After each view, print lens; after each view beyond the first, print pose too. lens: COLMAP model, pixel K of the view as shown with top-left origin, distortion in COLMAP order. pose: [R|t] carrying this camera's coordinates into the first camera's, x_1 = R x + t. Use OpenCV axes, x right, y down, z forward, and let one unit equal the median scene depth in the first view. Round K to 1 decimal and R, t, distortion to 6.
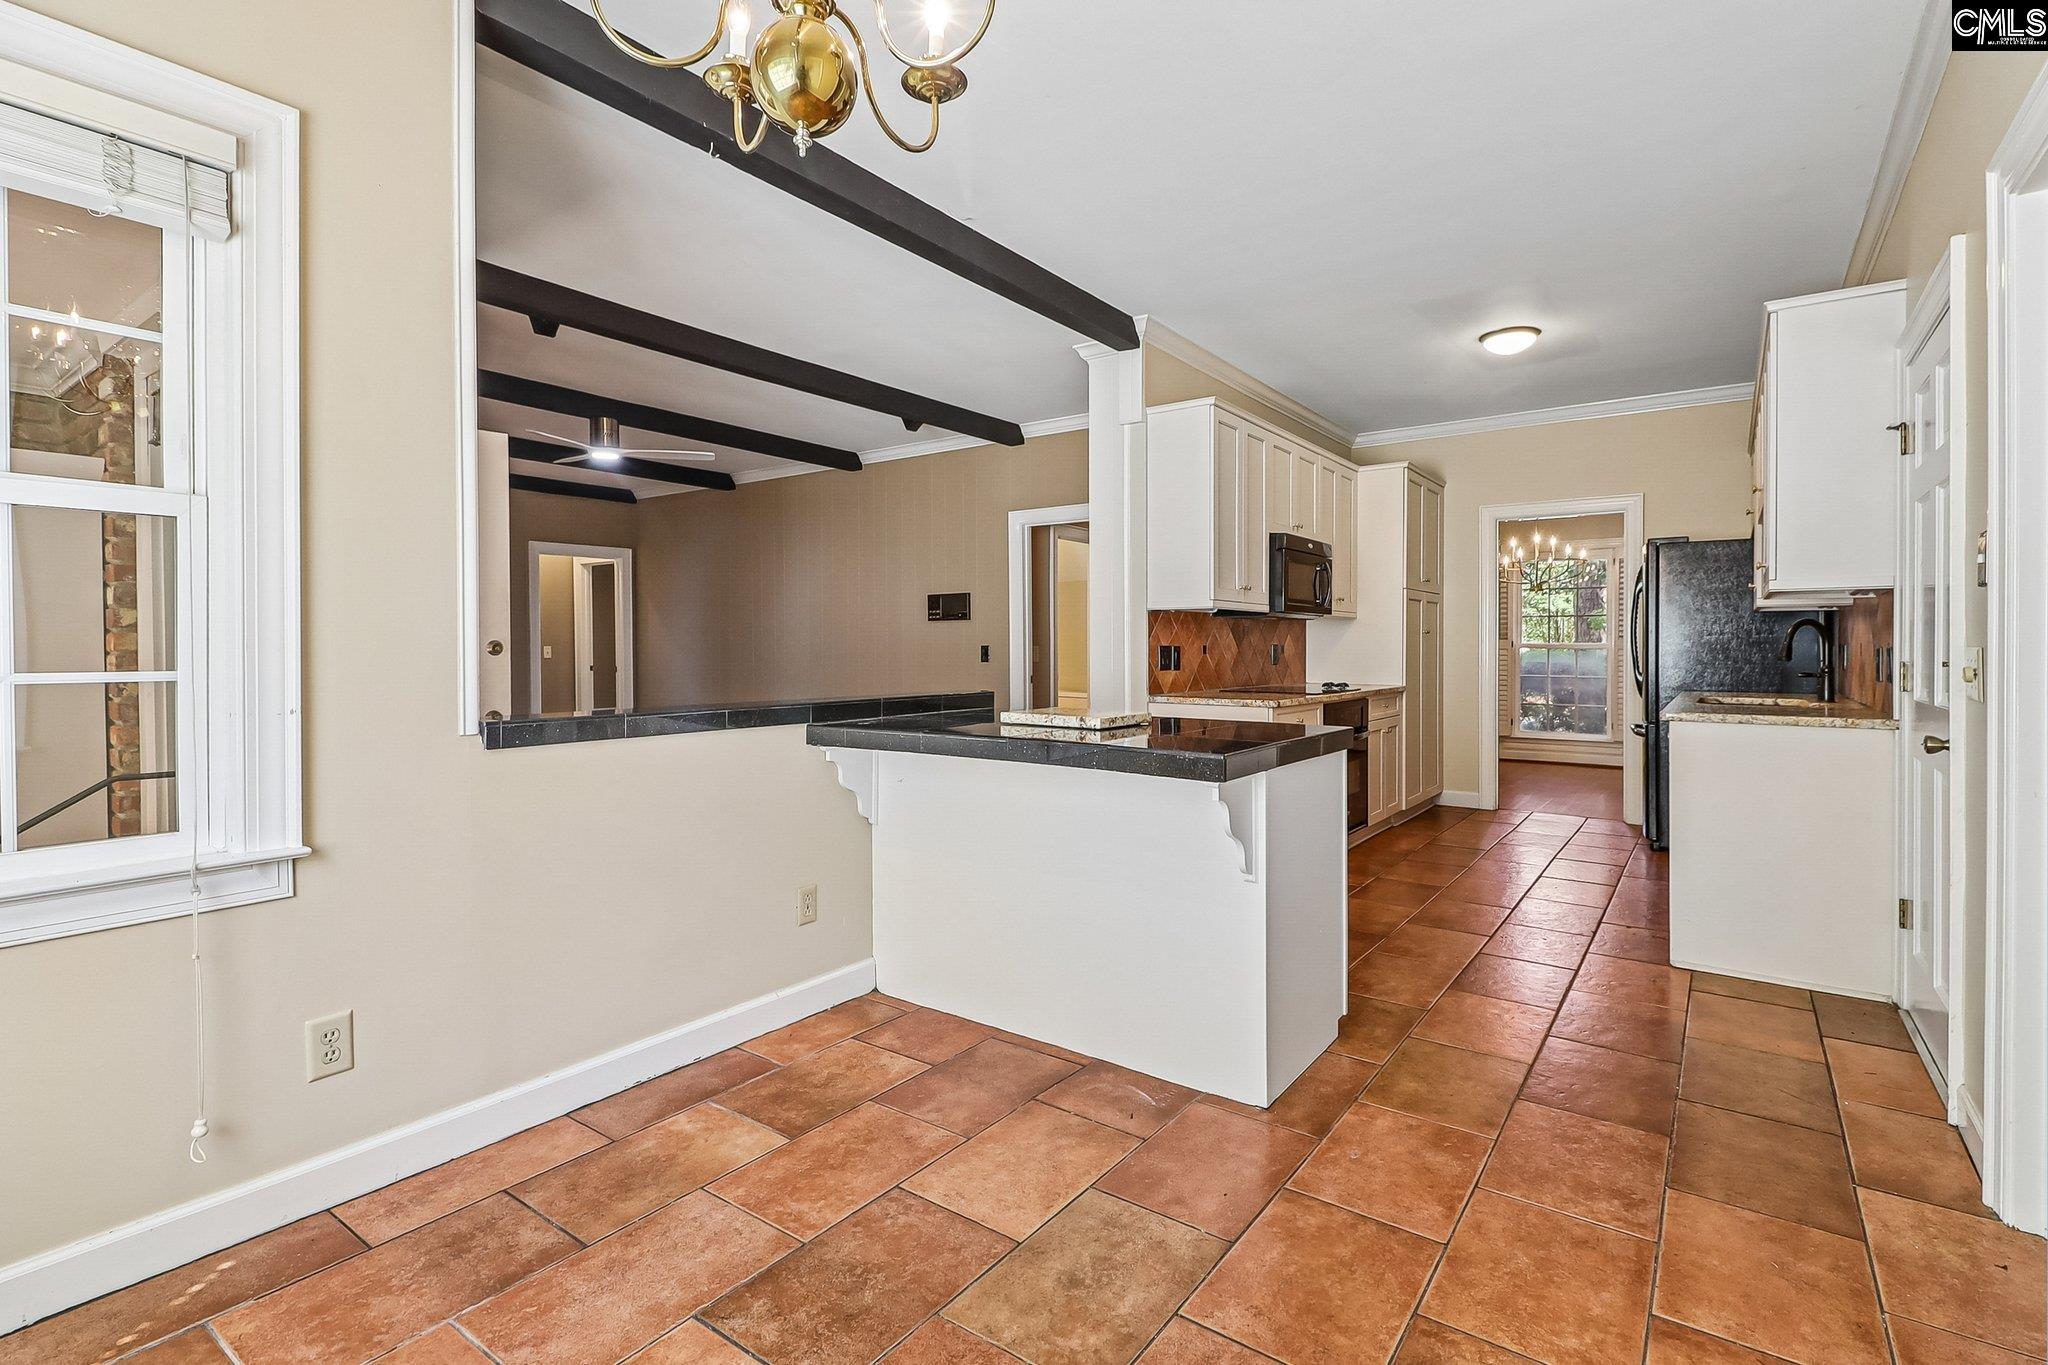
lens RADIAL K [[959.3, 0, 1025.4], [0, 959.3, 659.1], [0, 0, 1]] dist [0.016504, -0.010892]
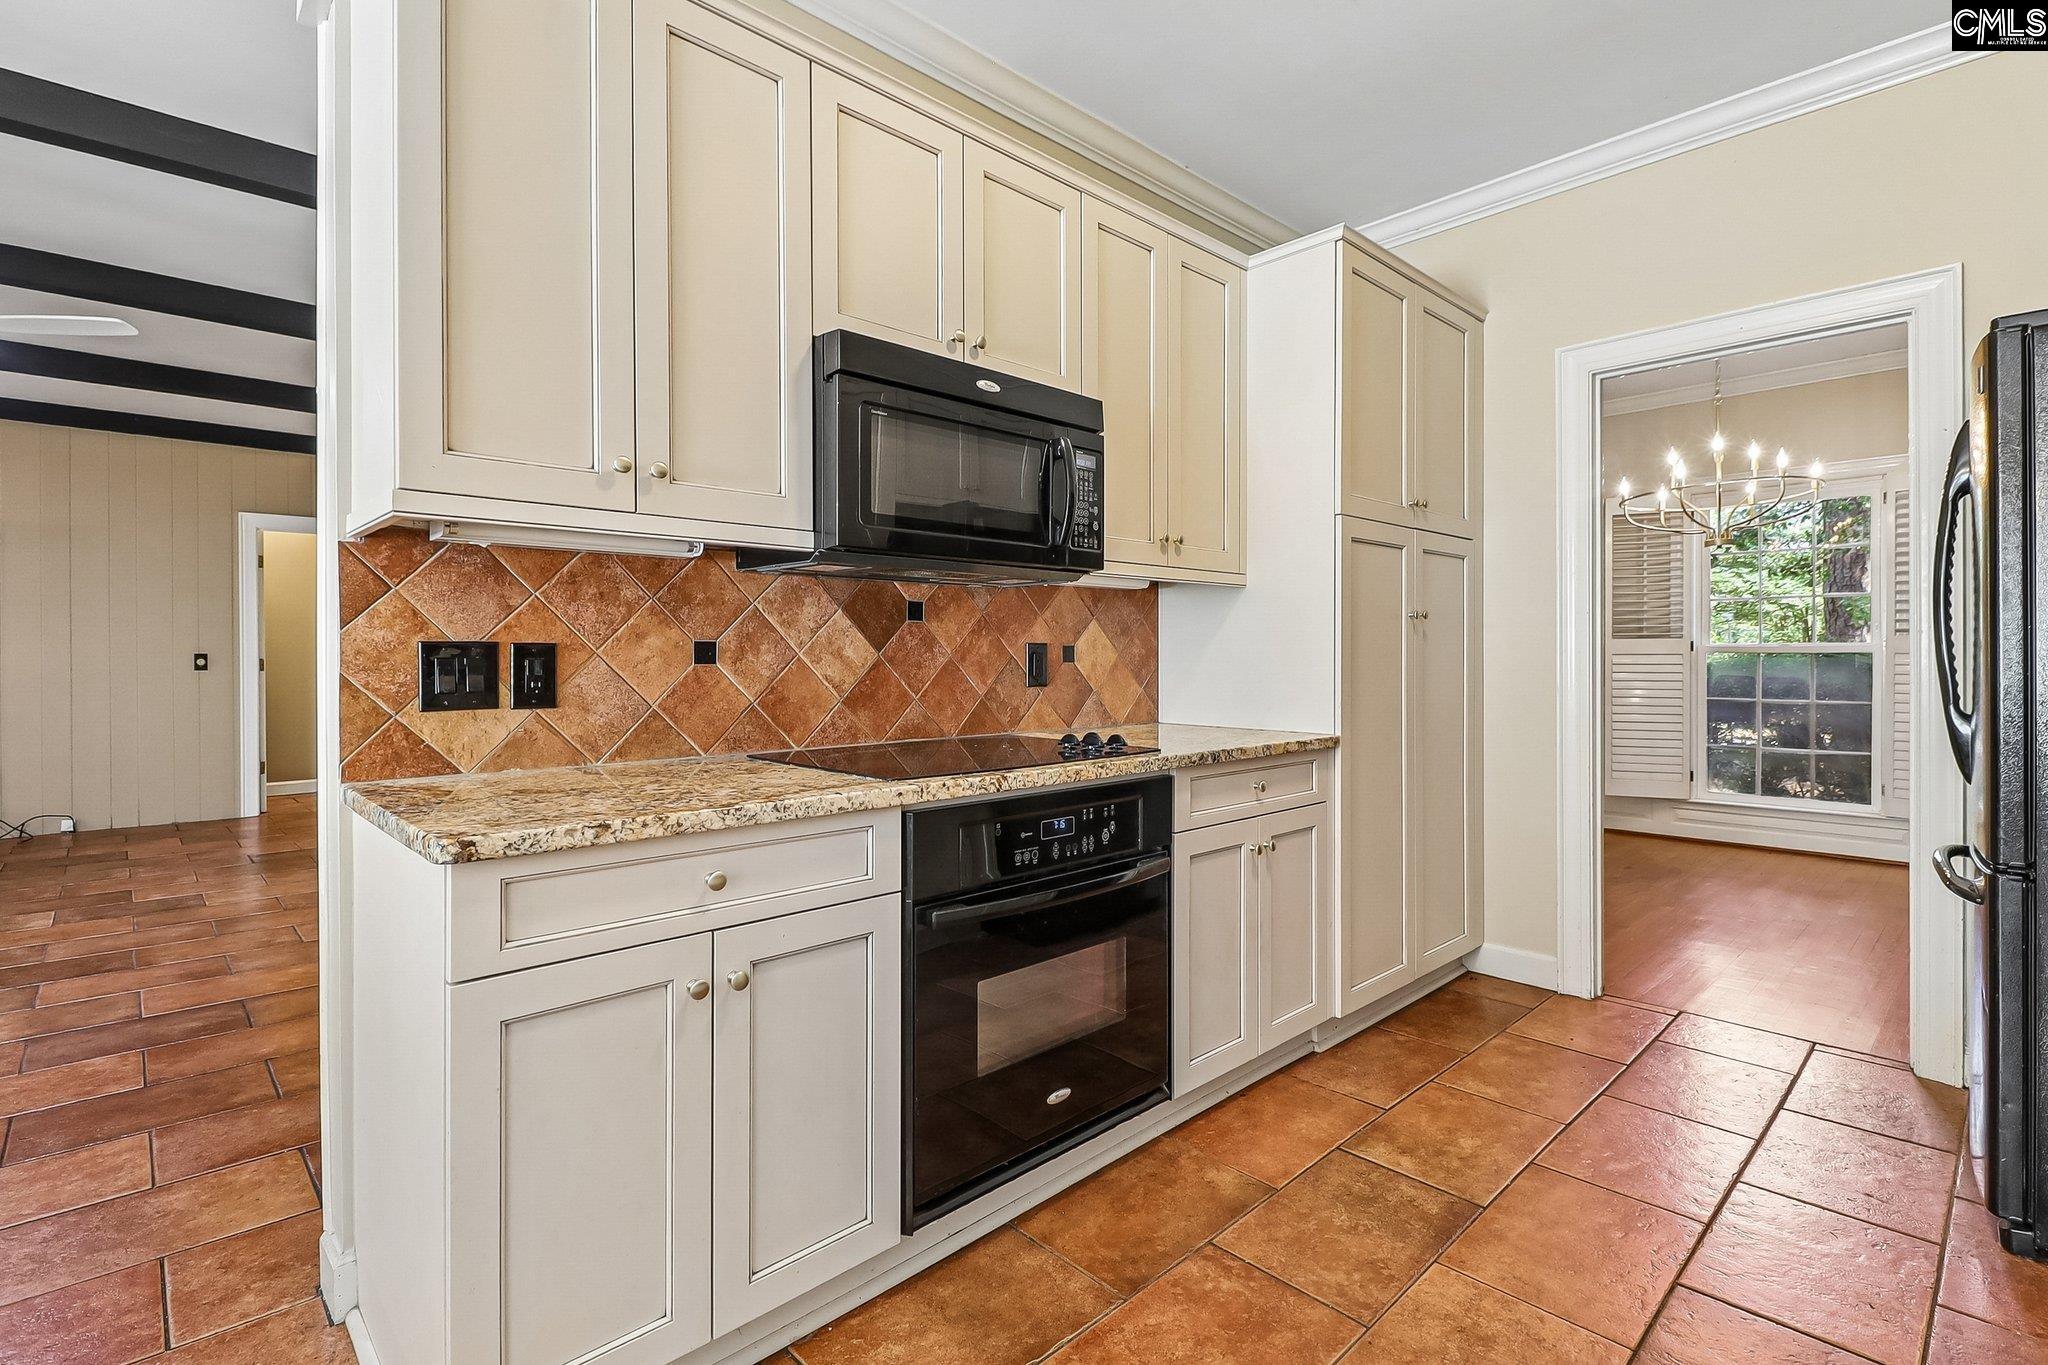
lens RADIAL K [[959.3, 0, 1024.4], [0, 959.3, 660.5], [0, 0, 1]] dist [0.016504, -0.010892]
pose [[0.983436, -0.000735, -0.181253, 0.347880], [-0.000606, 0.999973, -0.007345, -0.003316], [0.181254, 0.007333, 0.983409, 0.565774]]
